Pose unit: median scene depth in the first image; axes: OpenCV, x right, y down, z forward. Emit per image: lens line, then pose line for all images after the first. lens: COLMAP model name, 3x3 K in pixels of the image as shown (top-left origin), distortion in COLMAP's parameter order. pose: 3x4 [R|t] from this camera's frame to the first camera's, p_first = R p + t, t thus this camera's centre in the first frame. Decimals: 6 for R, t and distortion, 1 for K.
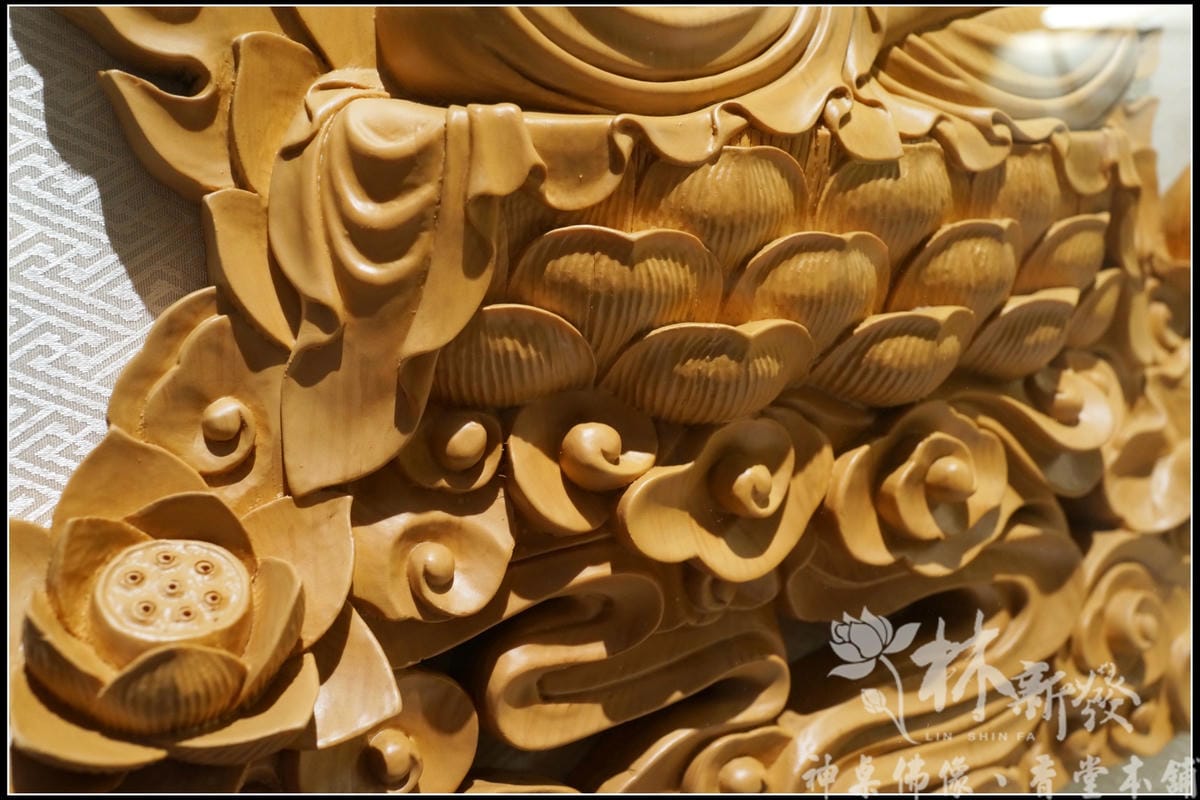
lens RADIAL K [[1179.0, 0, 600.0], [0, 1179.0, 400.0], [0, 0, 1]] dist [-0.058303, -0.118844]
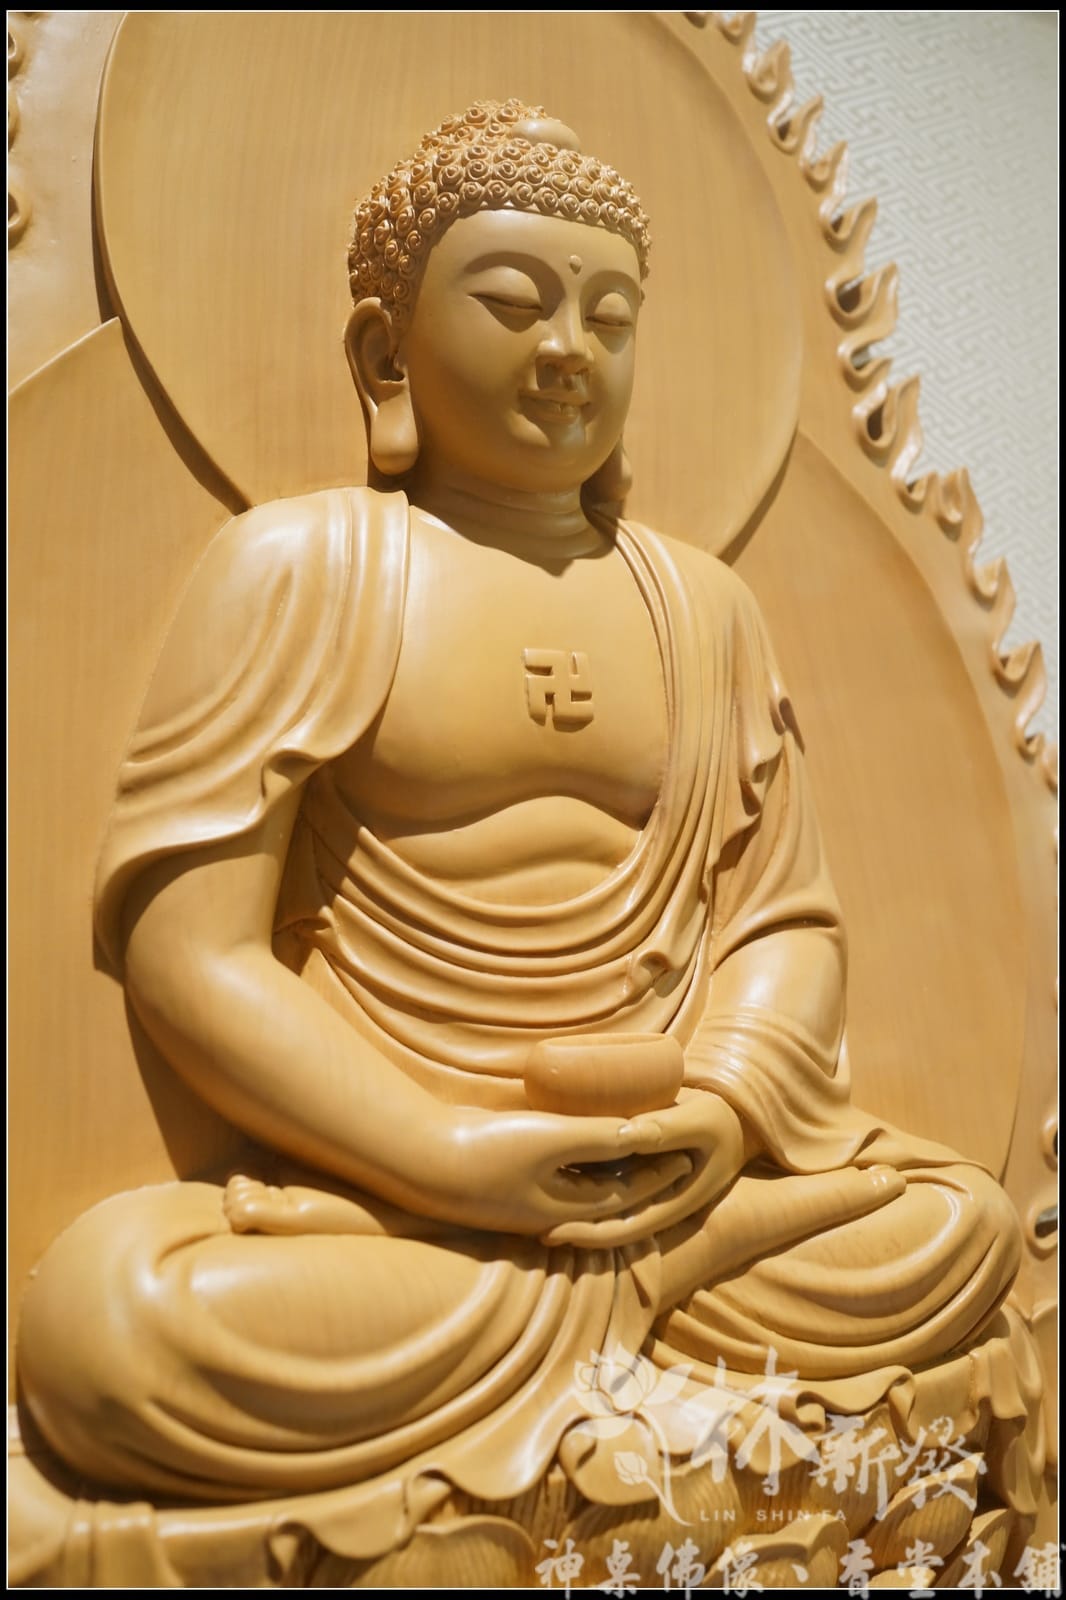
lens RADIAL K [[1572.0, 0, 533.0], [0, 1572.0, 800.0], [0, 0, 1]] dist [-0.058303, -0.118844]
pose [[0.999424, 0.019071, -0.028071, 0.206256], [-0.024842, 0.974668, -0.222274, -0.473394], [0.023121, 0.222843, 0.974580, -0.168338]]
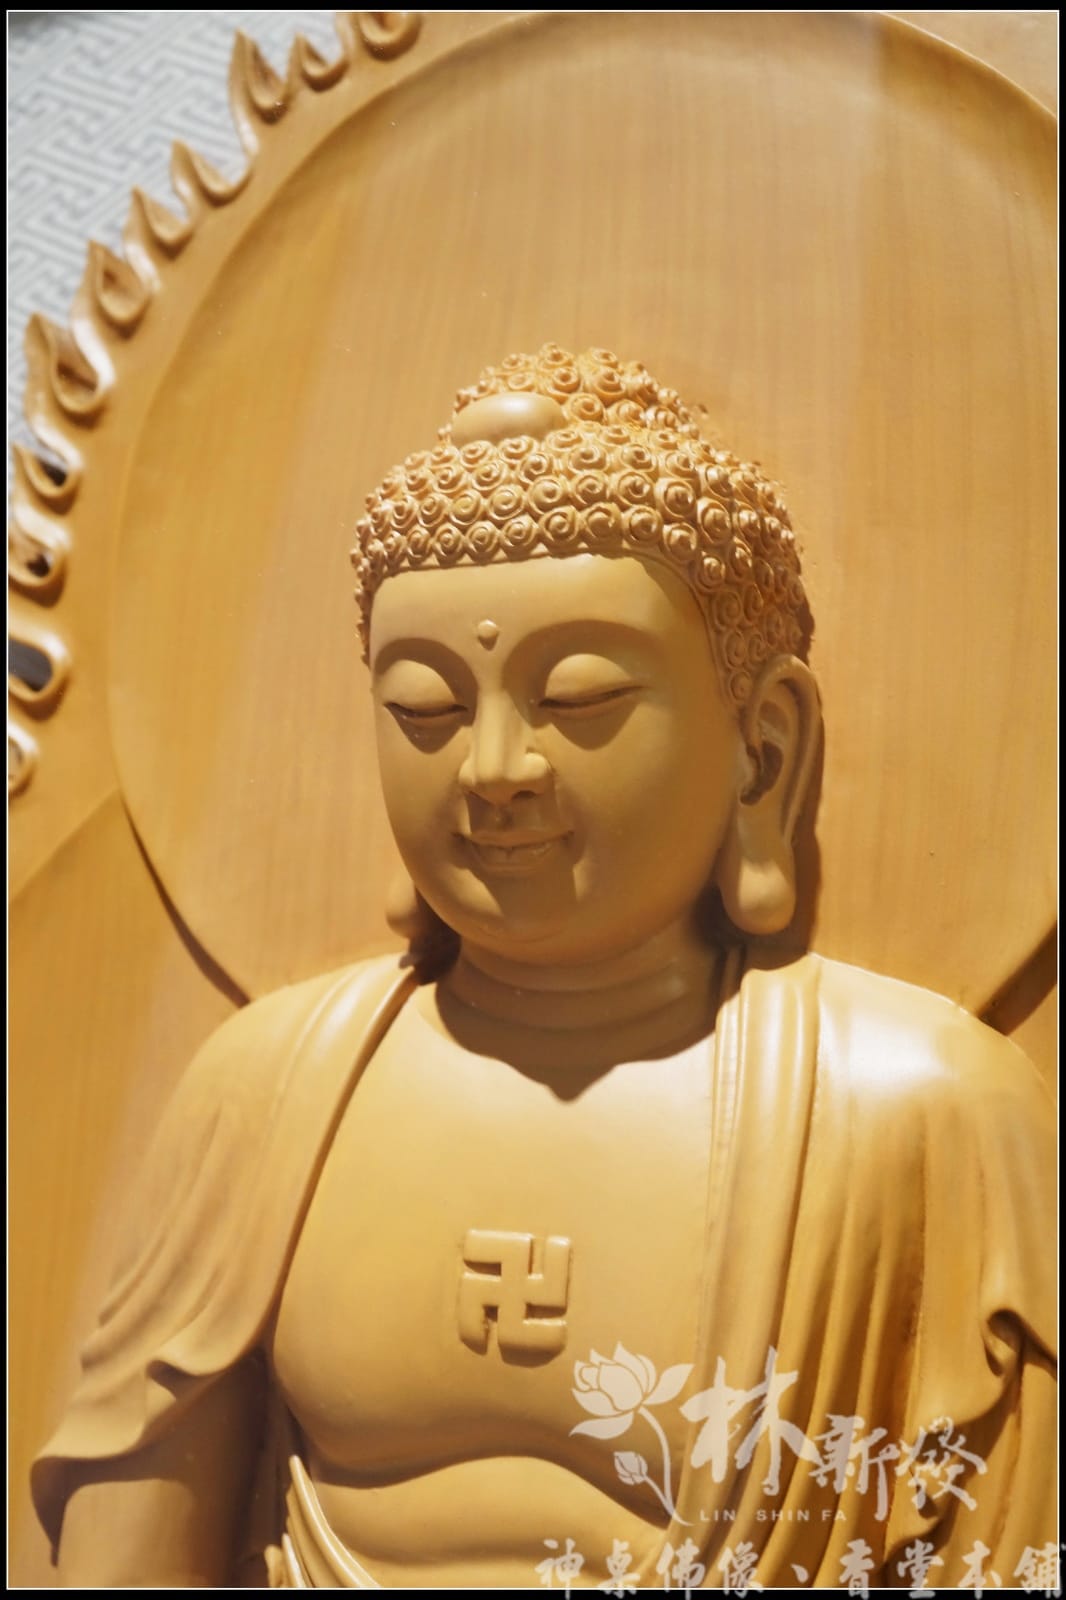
lens RADIAL K [[1710.1, 0, 533.0], [0, 1710.1, 800.0], [0, 0, 1]] dist [-0.068630, -0.018343]
pose [[0.575995, -0.028554, -0.816954, 0.965814], [-0.144258, 0.980154, -0.135967, -1.004649], [0.804624, 0.196169, 0.560445, 0.543658]]
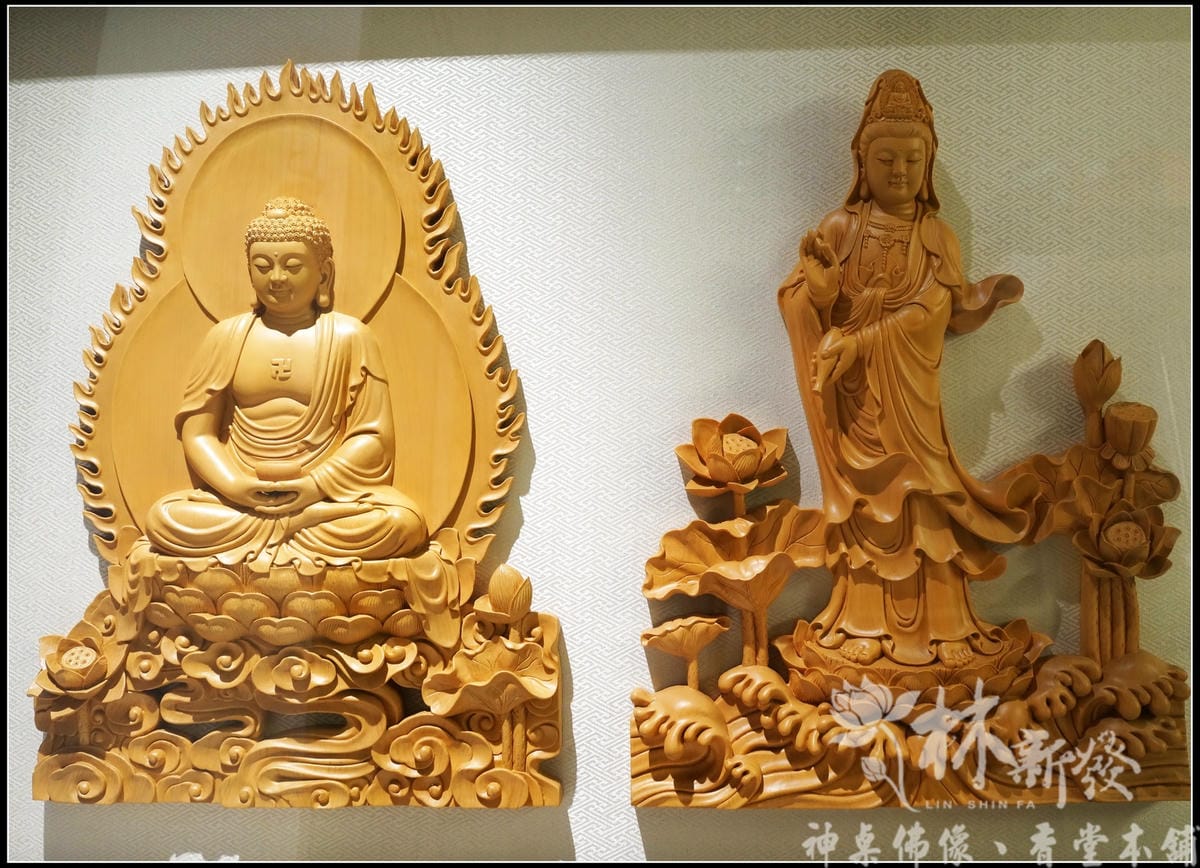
lens RADIAL K [[1272.9, 0, 600.0], [0, 1272.9, 434.0], [0, 0, 1]] dist [-0.064611, -0.044391]
pose [[0.825444, 0.068784, -0.560278, 3.307208], [-0.113307, 0.992537, -0.045082, -0.590982], [0.552996, 0.100696, 0.827077, -1.647303]]
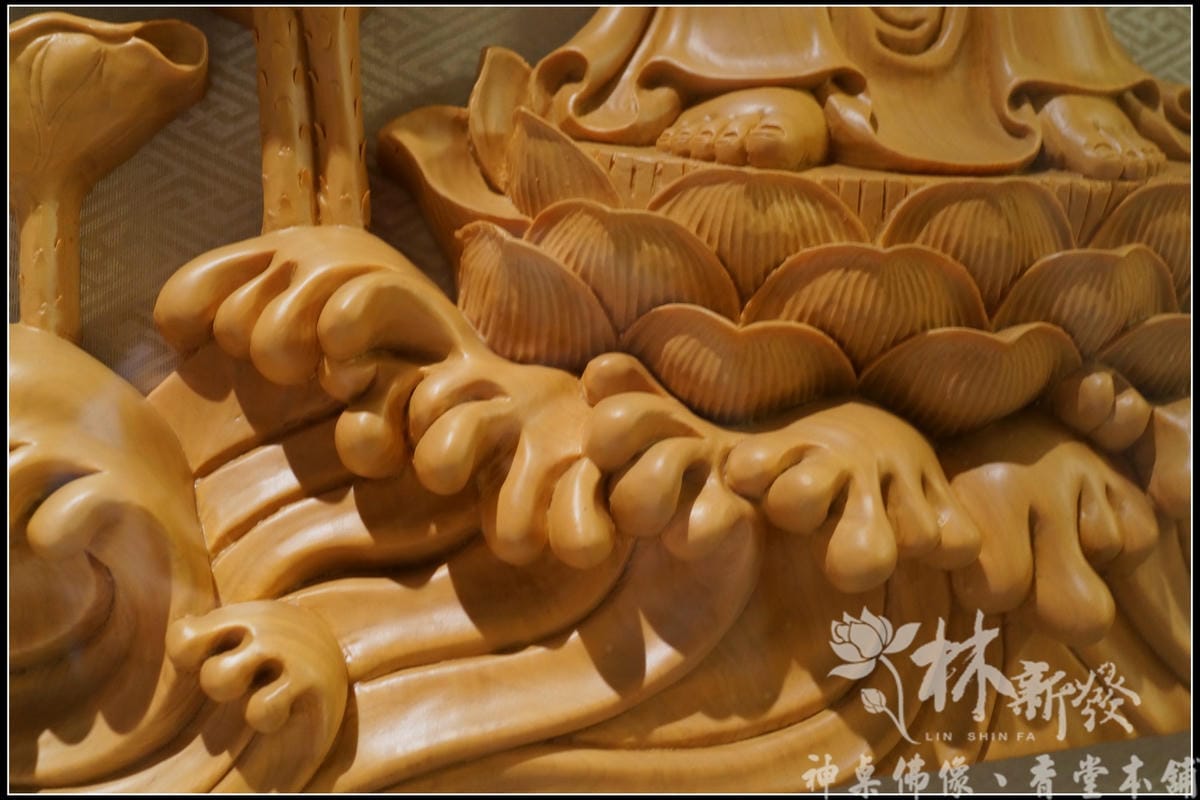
lens RADIAL K [[1282.6, 0, 600.0], [0, 1282.6, 400.0], [0, 0, 1]] dist [-0.068630, -0.018343]
pose [[0.941427, 0.029364, -0.335936, 2.045772], [-0.065083, 0.993294, -0.095563, 0.104266], [0.330876, 0.111829, 0.937025, 1.197485]]
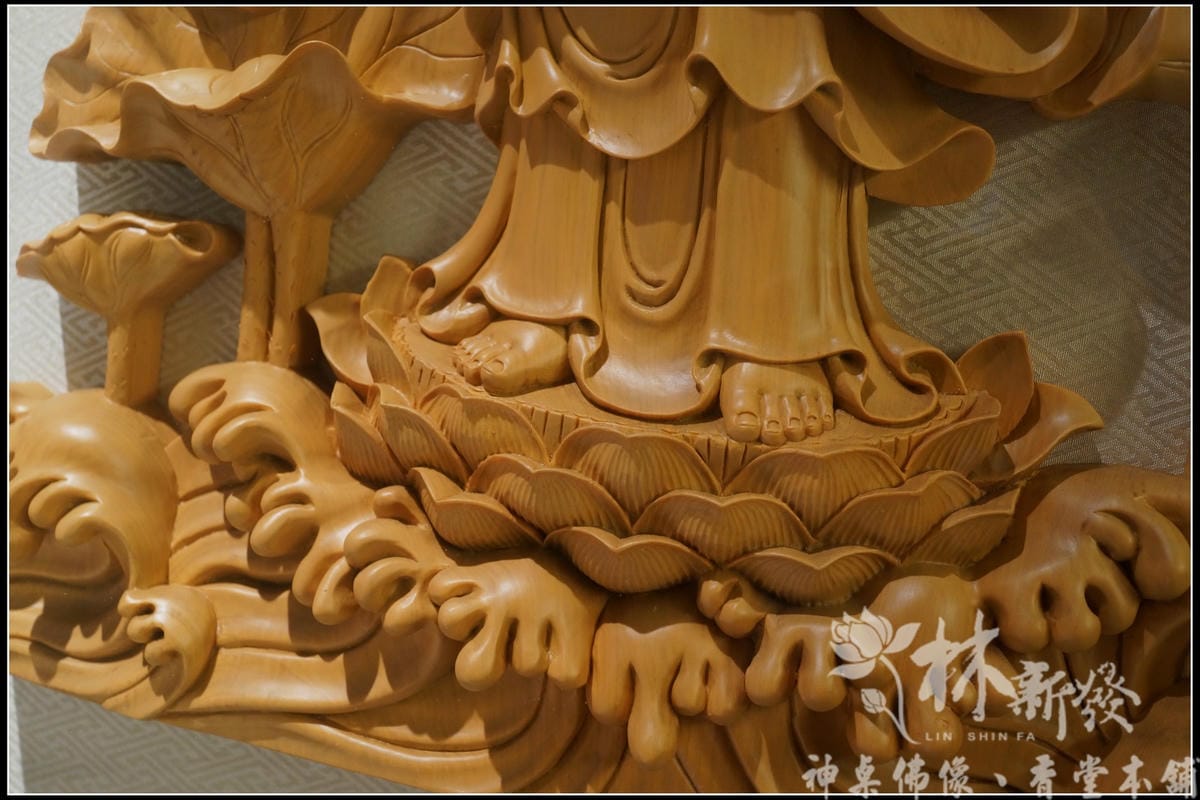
lens RADIAL K [[1179.0, 0, 600.0], [0, 1179.0, 400.0], [0, 0, 1]] dist [-0.058303, -0.118844]
pose [[0.698023, 0.249609, -0.671163, 2.743623], [-0.242632, 0.964279, 0.106278, -0.303886], [0.673716, 0.088661, 0.733652, 1.262545]]
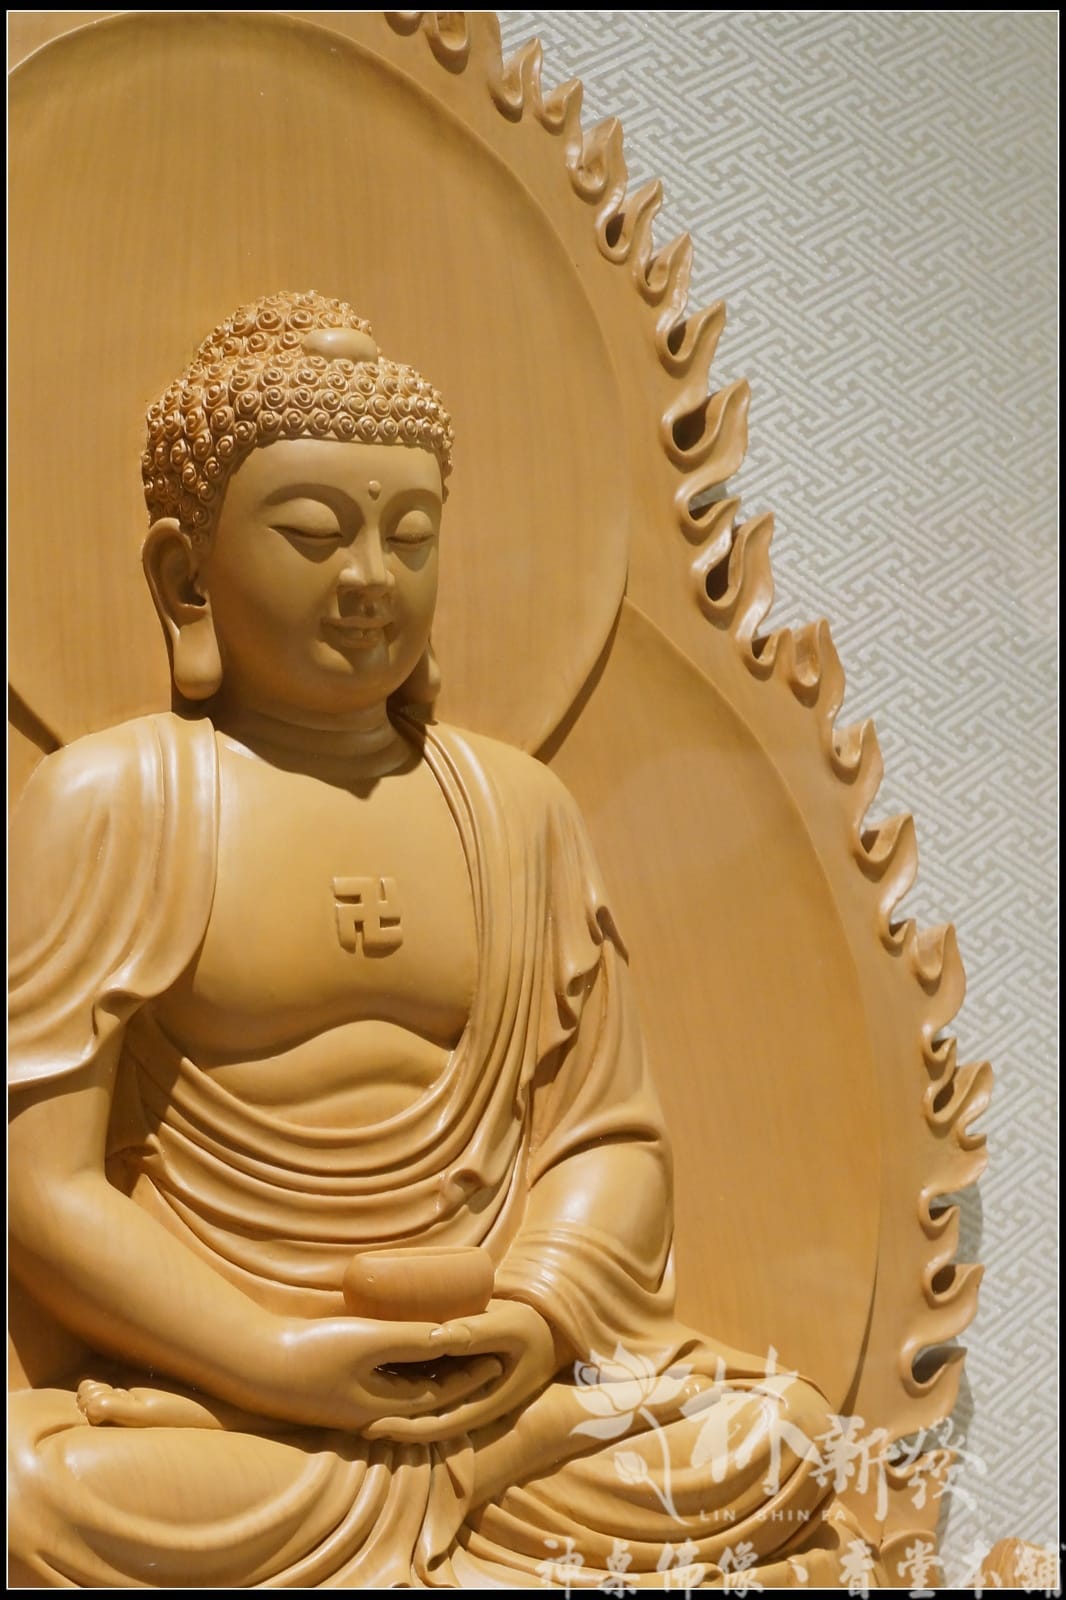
lens RADIAL K [[3020.8, 0, 302.1], [0, 3020.8, 1300.5], [0, 0, 1]] dist [-0.057068, -0.006636]
pose [[0.999006, -0.001110, -0.044573, 0.248647], [-0.002954, 0.995846, -0.091007, -0.290045], [0.044489, 0.091048, 0.994852, -1.473448]]
